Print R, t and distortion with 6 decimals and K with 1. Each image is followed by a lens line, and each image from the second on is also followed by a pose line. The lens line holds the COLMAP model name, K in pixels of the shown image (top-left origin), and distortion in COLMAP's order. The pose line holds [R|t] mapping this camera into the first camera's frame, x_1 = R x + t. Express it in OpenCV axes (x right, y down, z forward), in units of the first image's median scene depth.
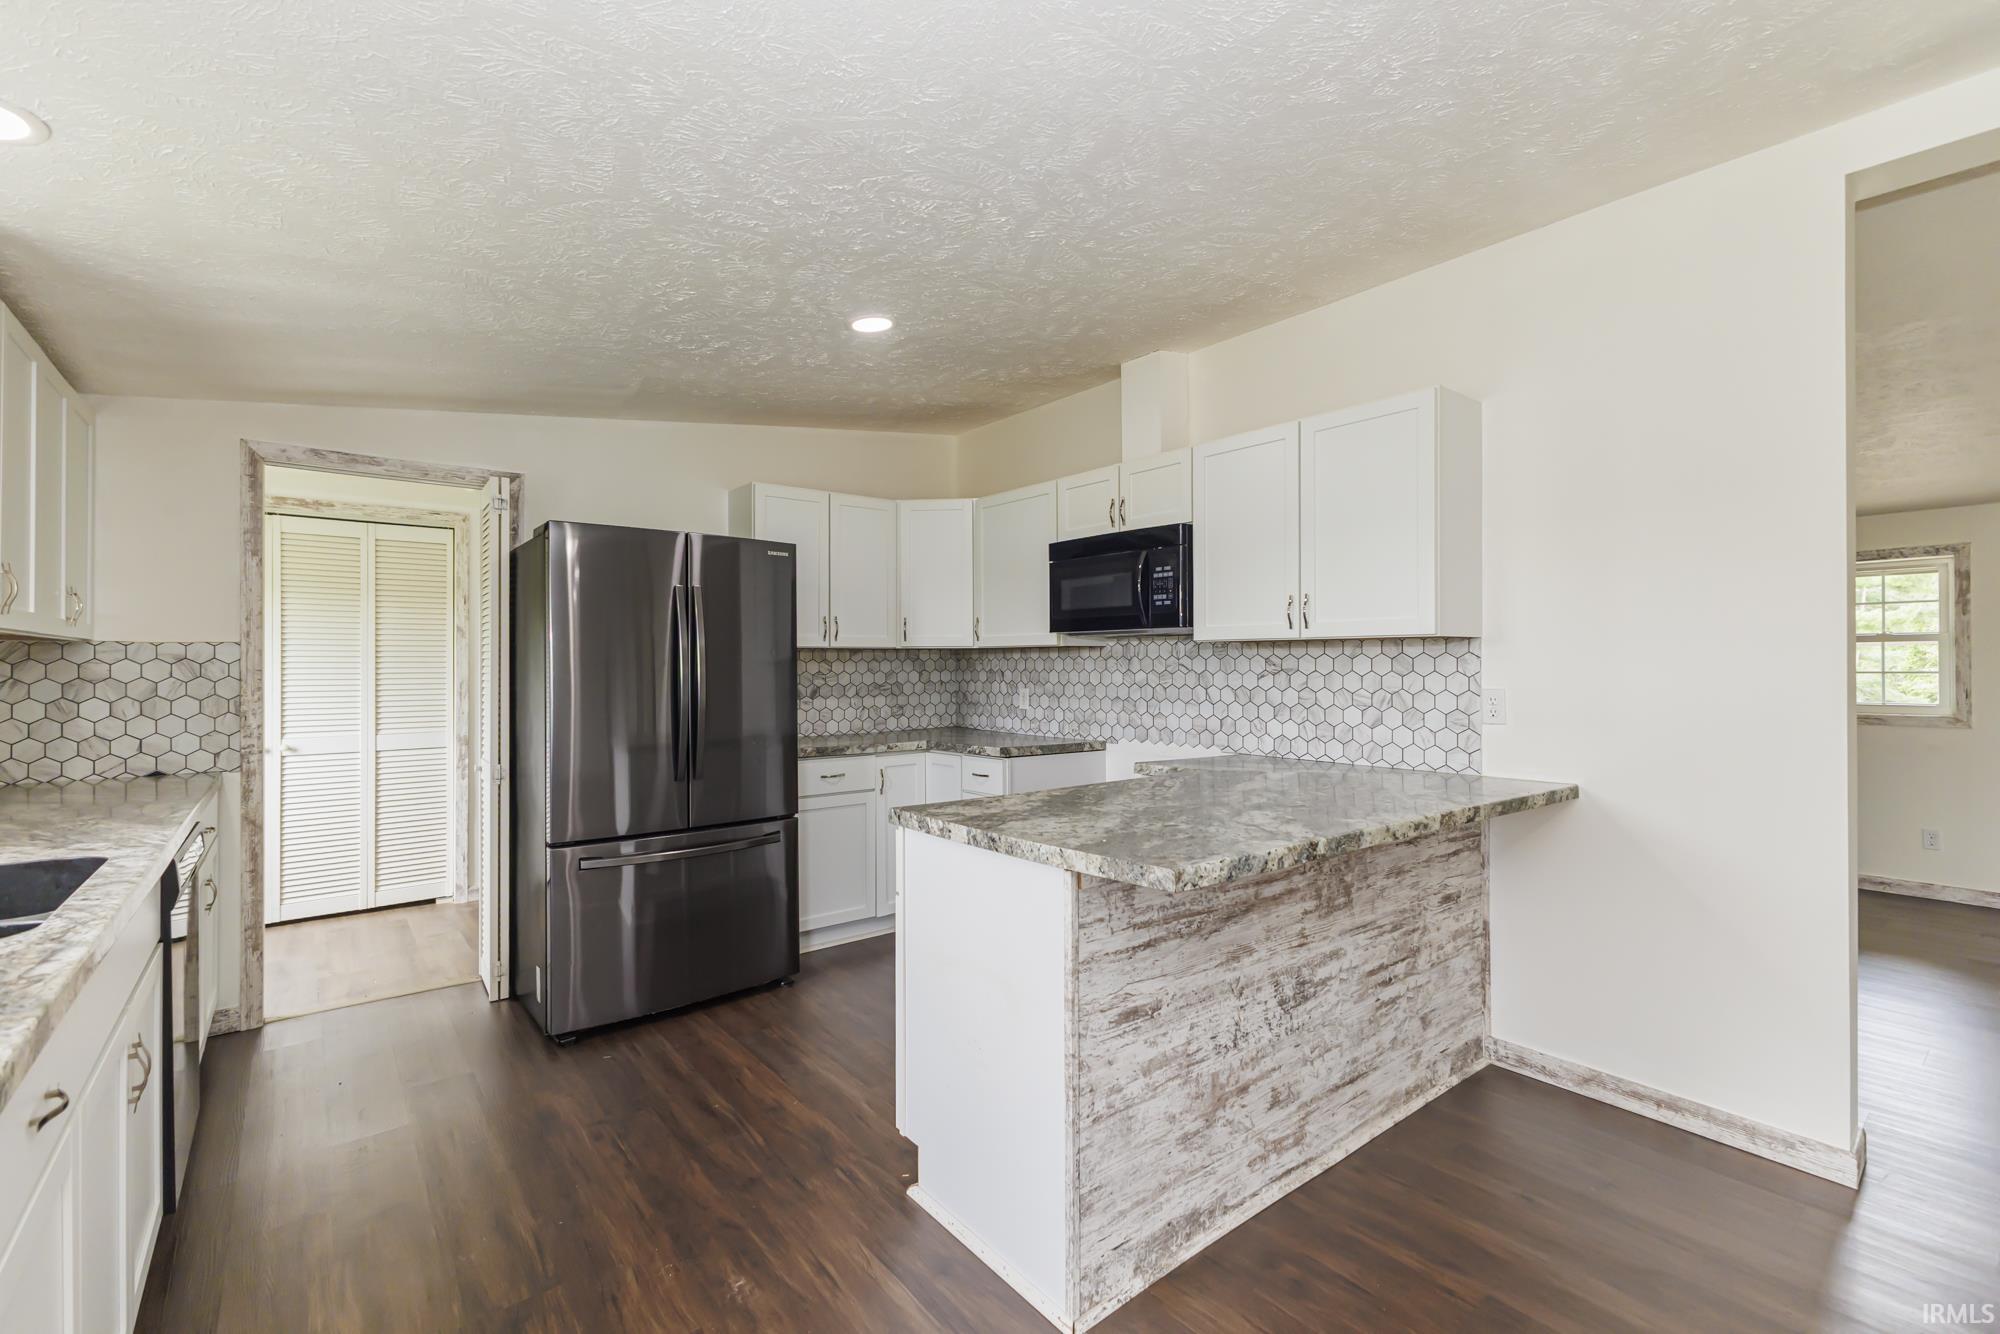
lens RADIAL K [[873.3, 0, 995.7], [0, 873.3, 666.2], [0, 0, 1]] dist [0.018503, -0.004849]
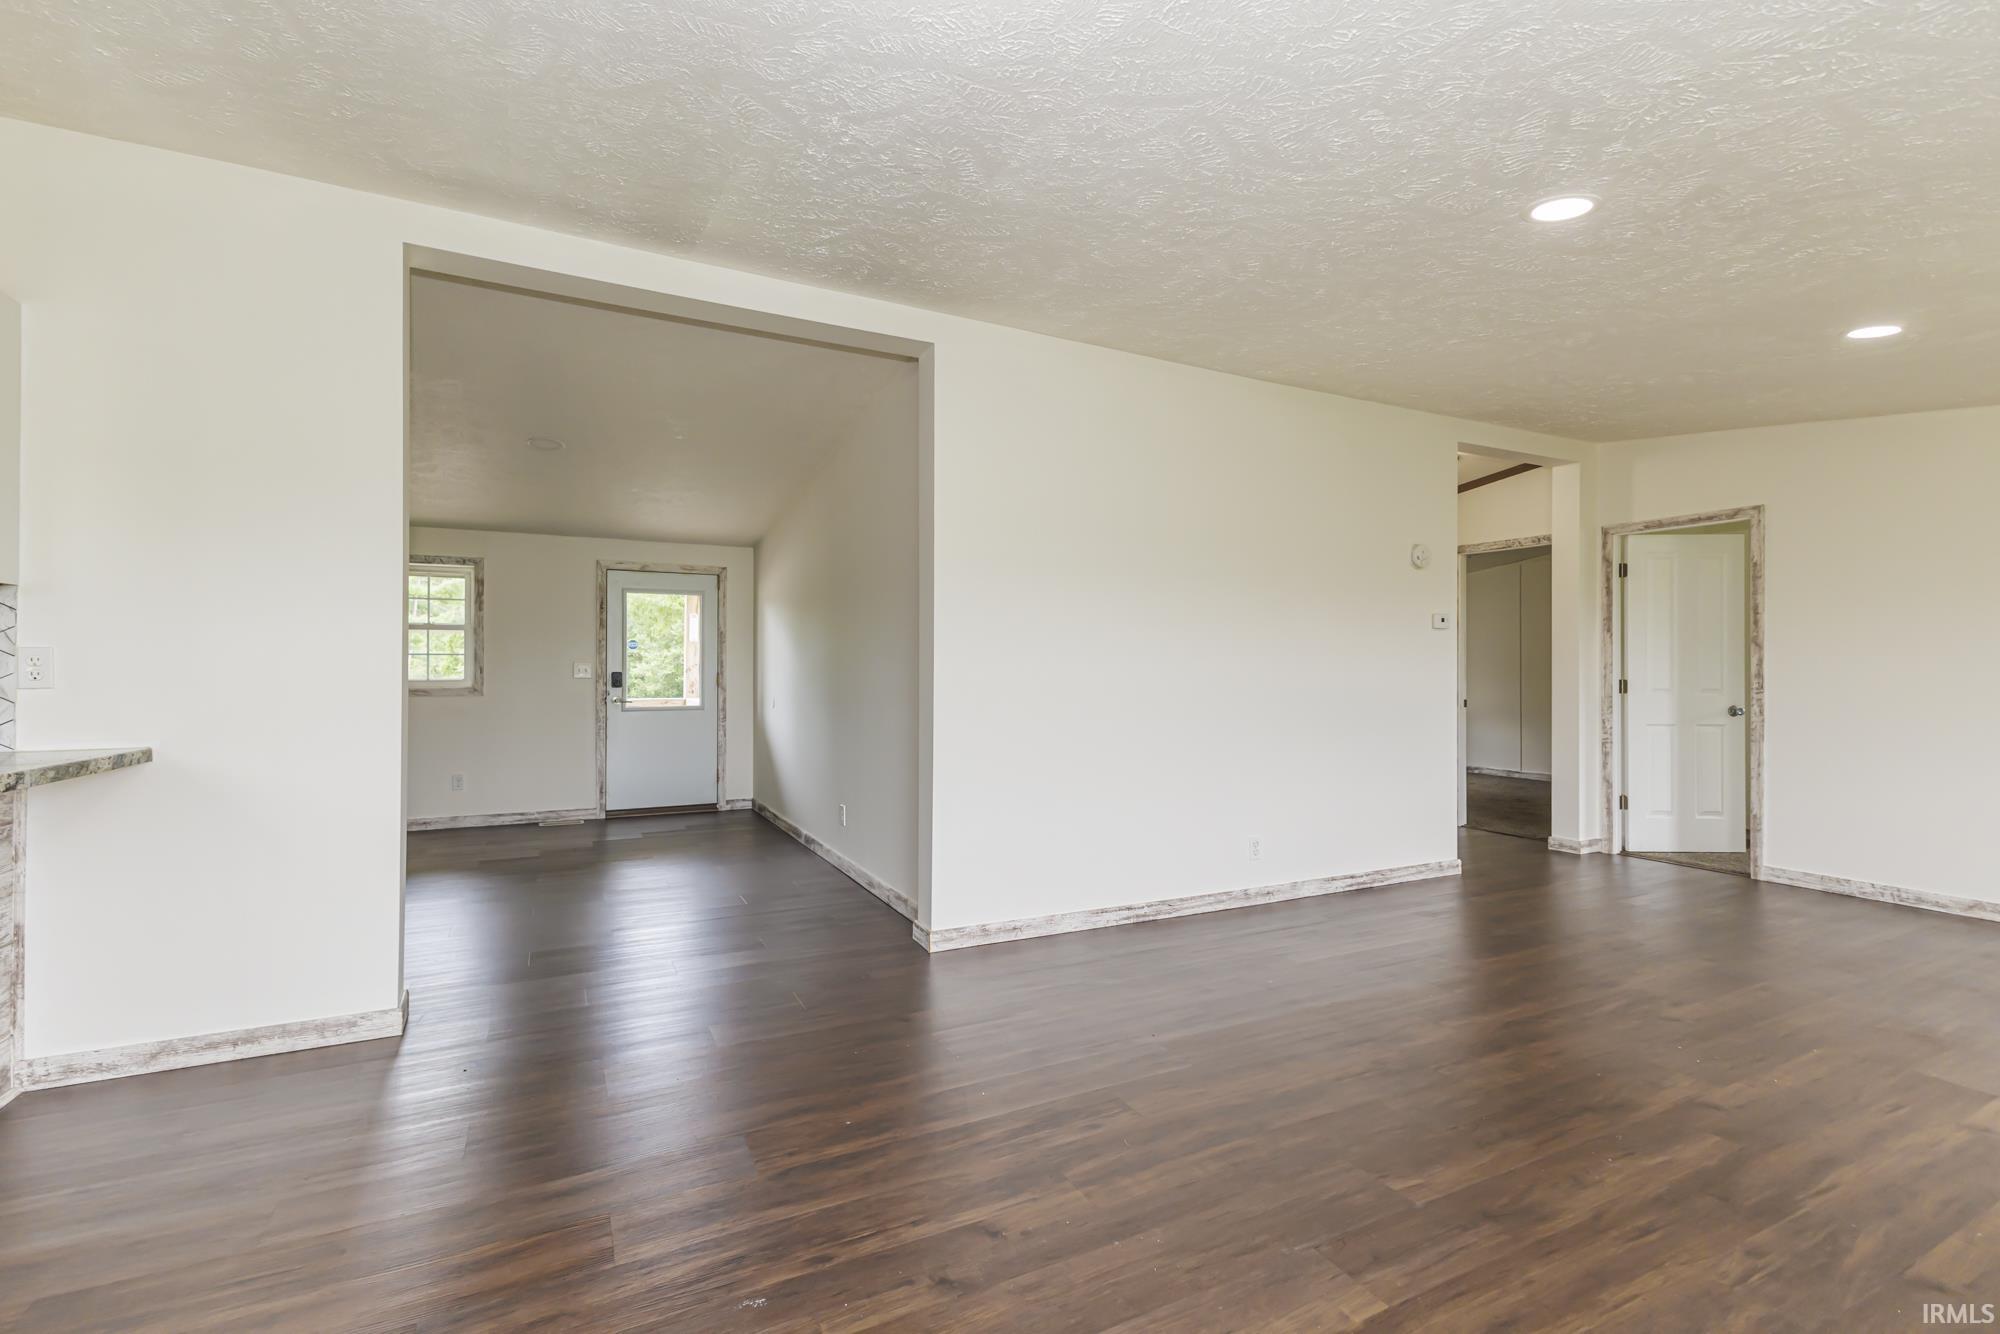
lens RADIAL K [[873.3, 0, 1007.9], [0, 873.3, 653.8], [0, 0, 1]] dist [0.018503, -0.004849]
pose [[0.200525, 0.016186, 0.979555, -0.070889], [-0.000620, 0.999865, -0.016395, 0.042970], [-0.979688, 0.002680, 0.200508, -0.073769]]
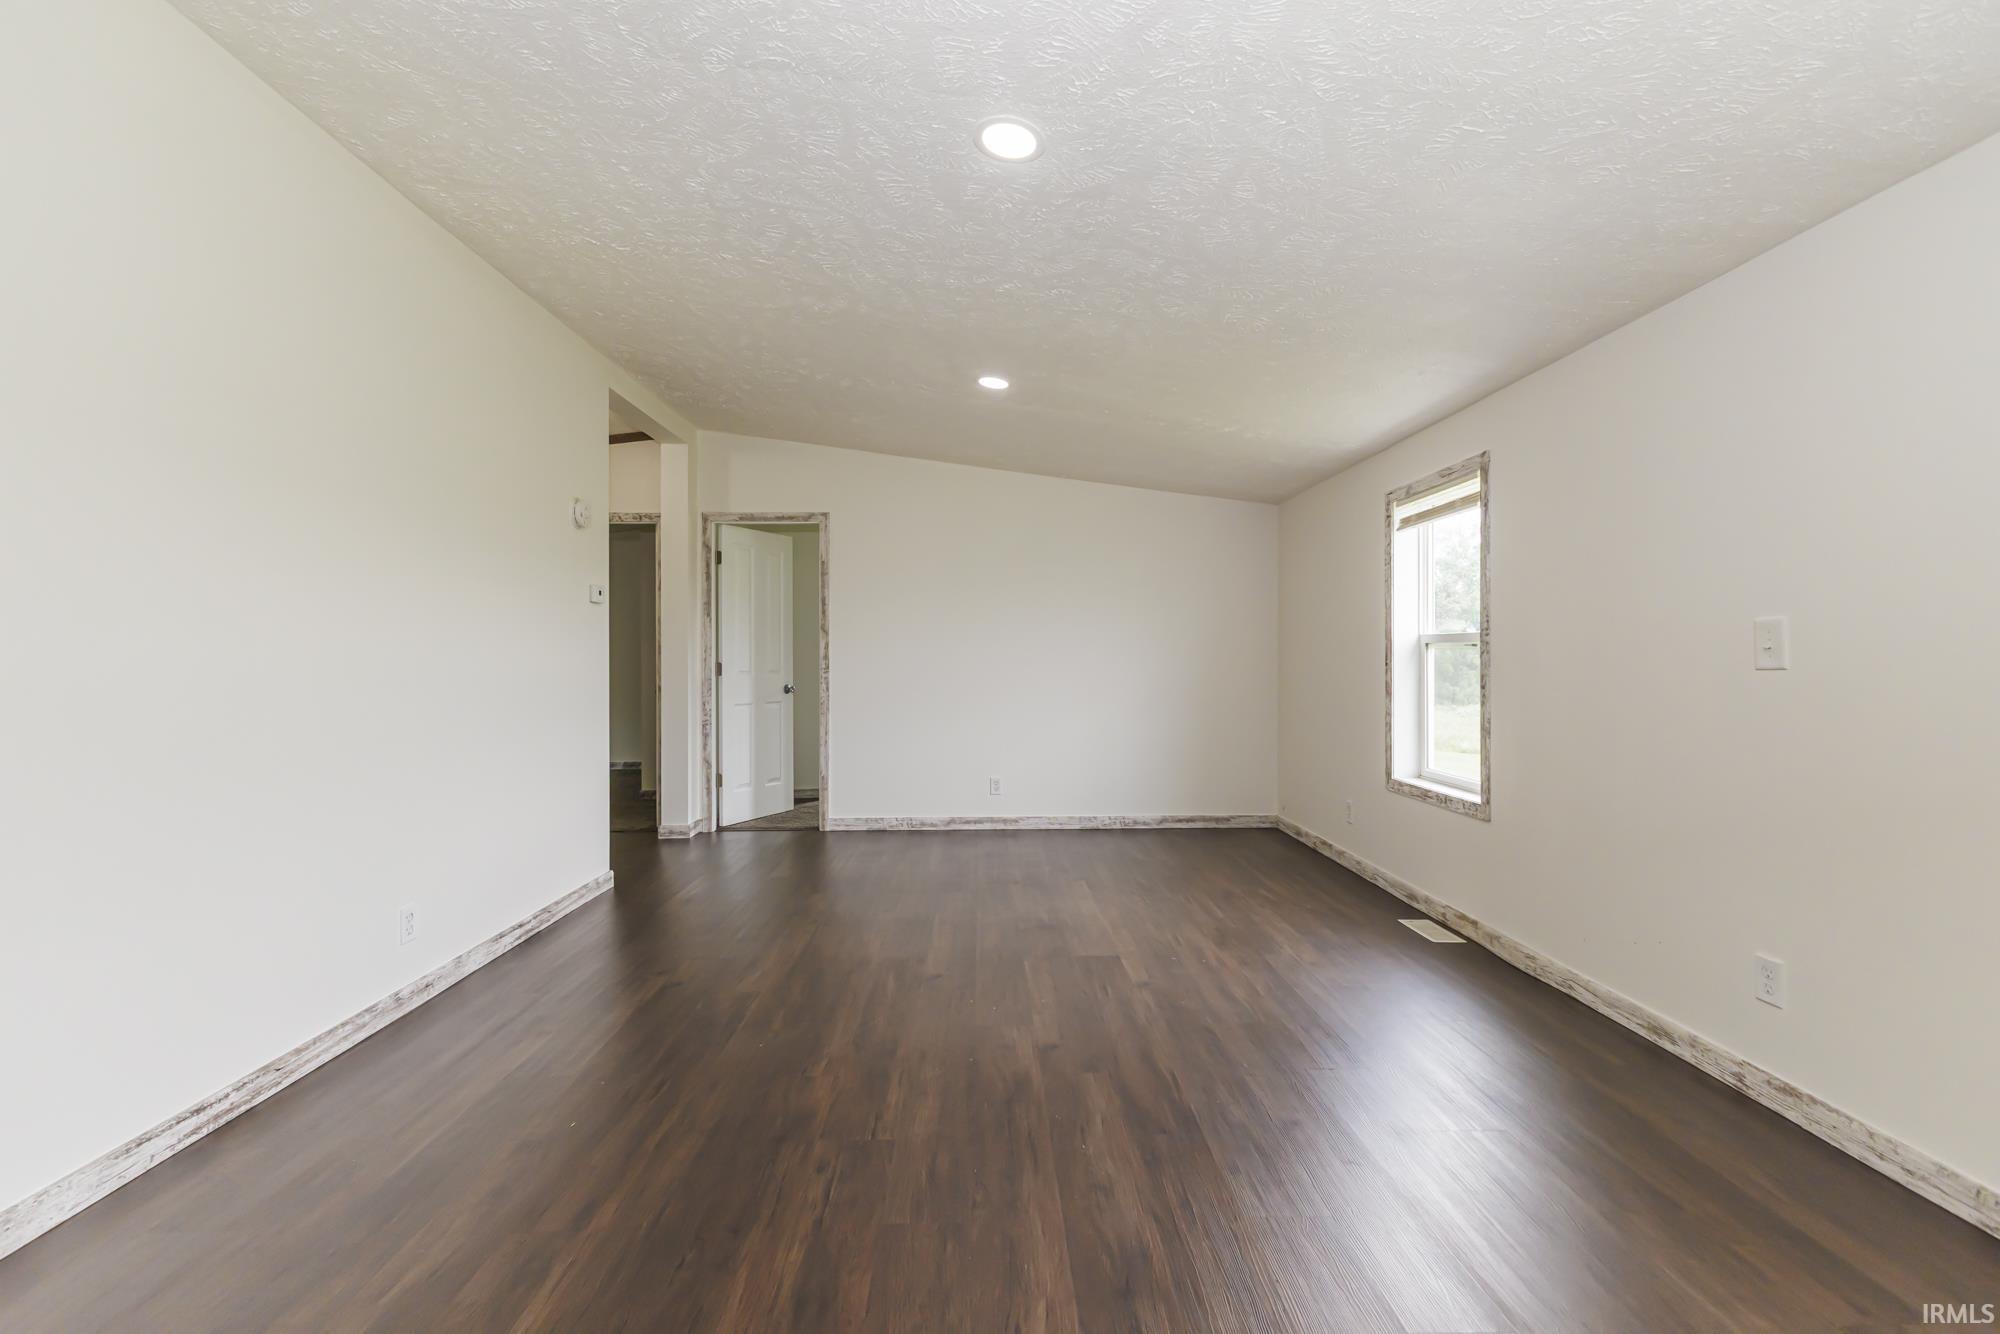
lens RADIAL K [[873.3, 0, 991.8], [0, 873.3, 658.2], [0, 0, 1]] dist [0.018503, -0.004849]
pose [[-0.788844, 0.001012, 0.614592, 0.332865], [0.002497, 0.999996, 0.001558, 0.054262], [-0.614588, 0.002764, -0.788843, 0.161875]]
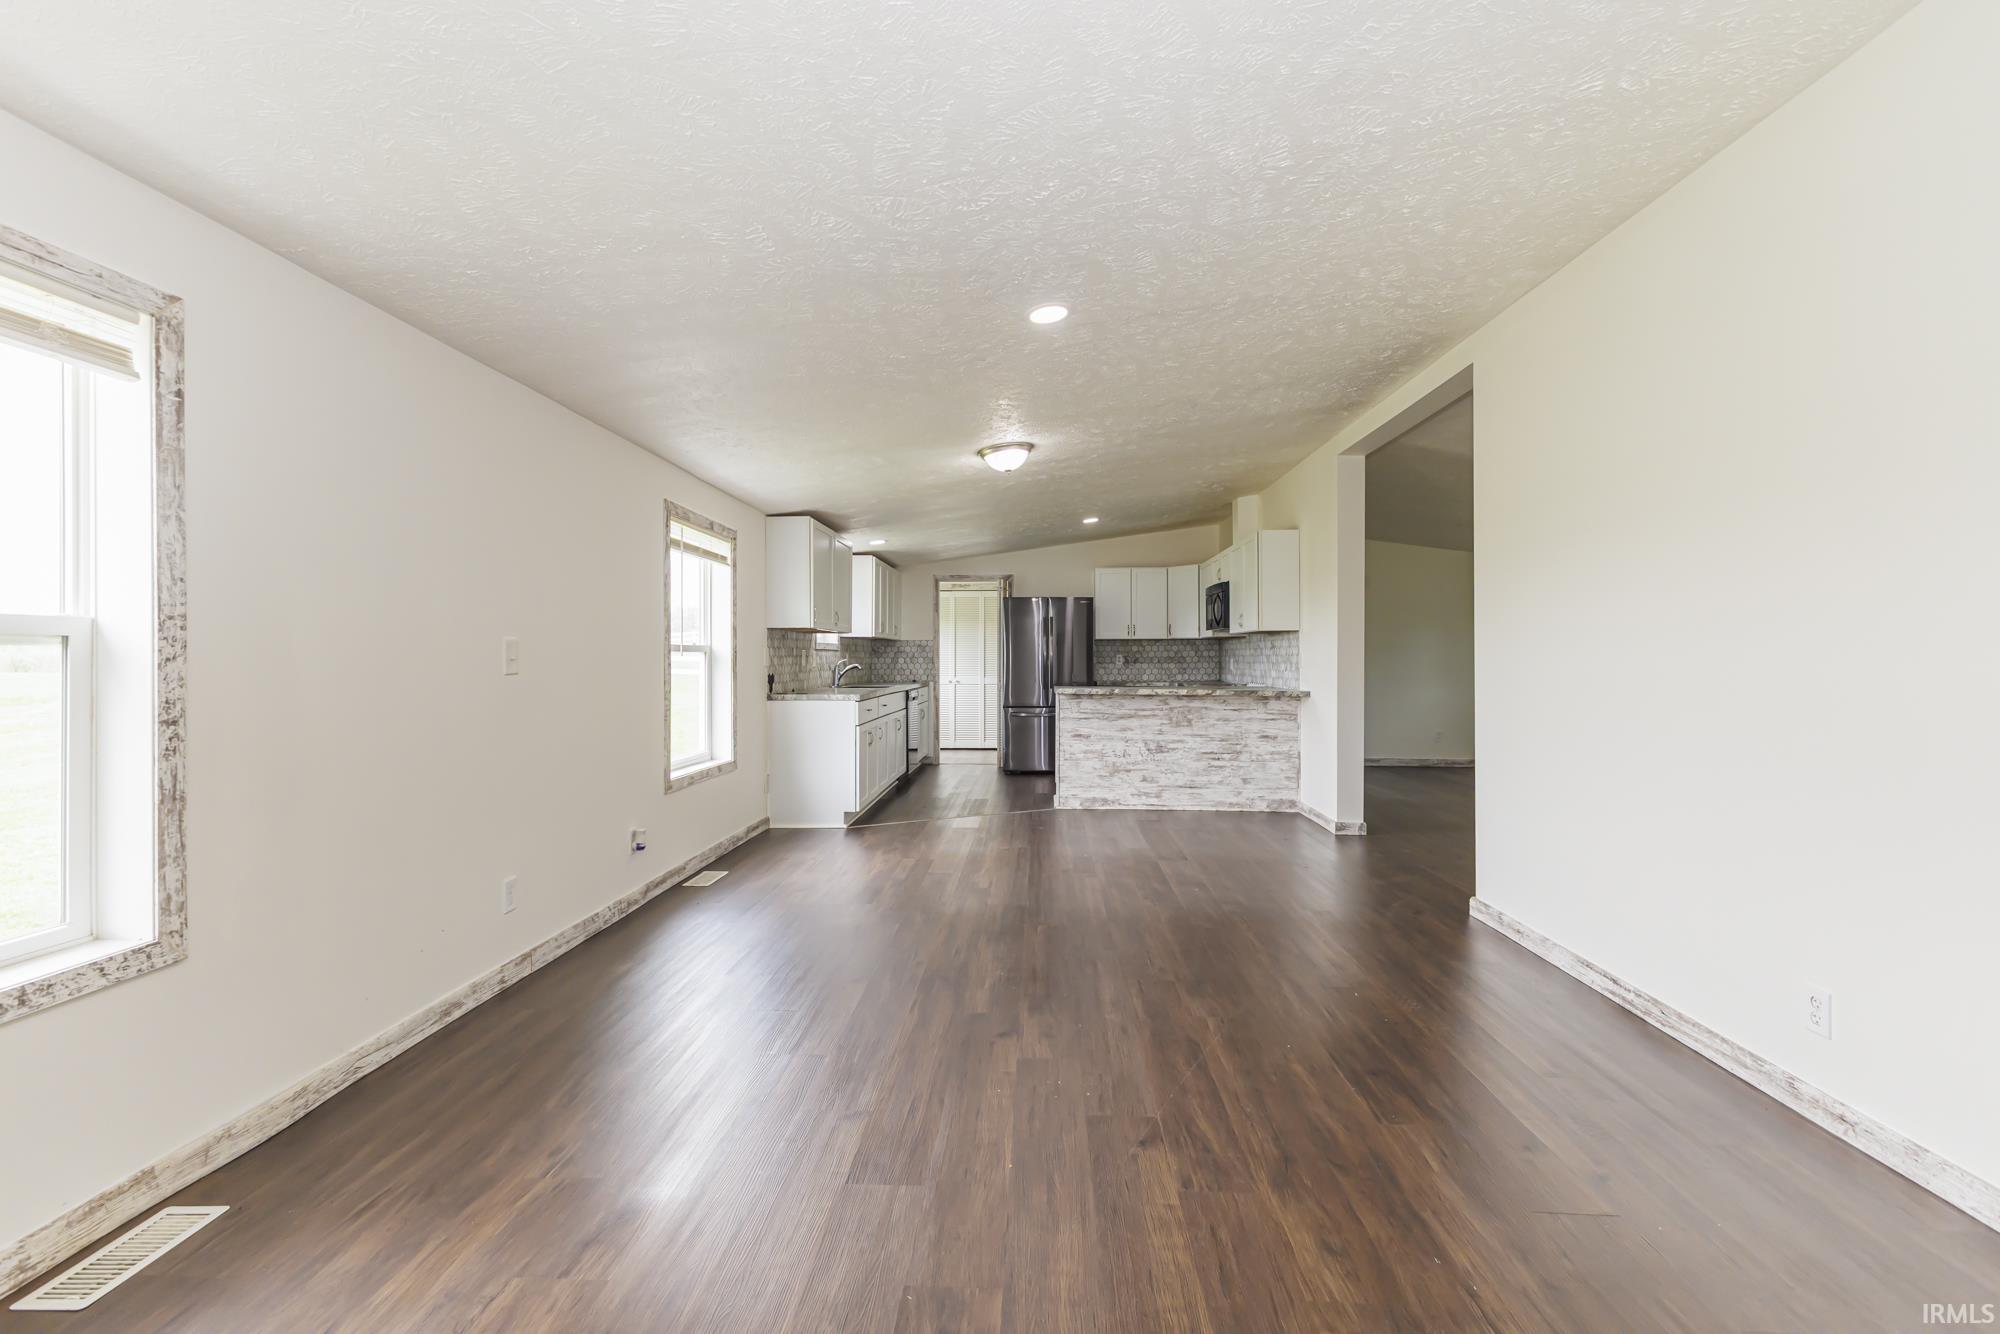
lens RADIAL K [[873.3, 0, 961.2], [0, 873.3, 667.5], [0, 0, 1]] dist [0.018503, -0.004849]
pose [[0.721072, 0.005350, -0.692839, 1.337517], [-0.001753, 0.999981, 0.005898, 0.049223], [0.692858, -0.003038, 0.721068, -1.142500]]
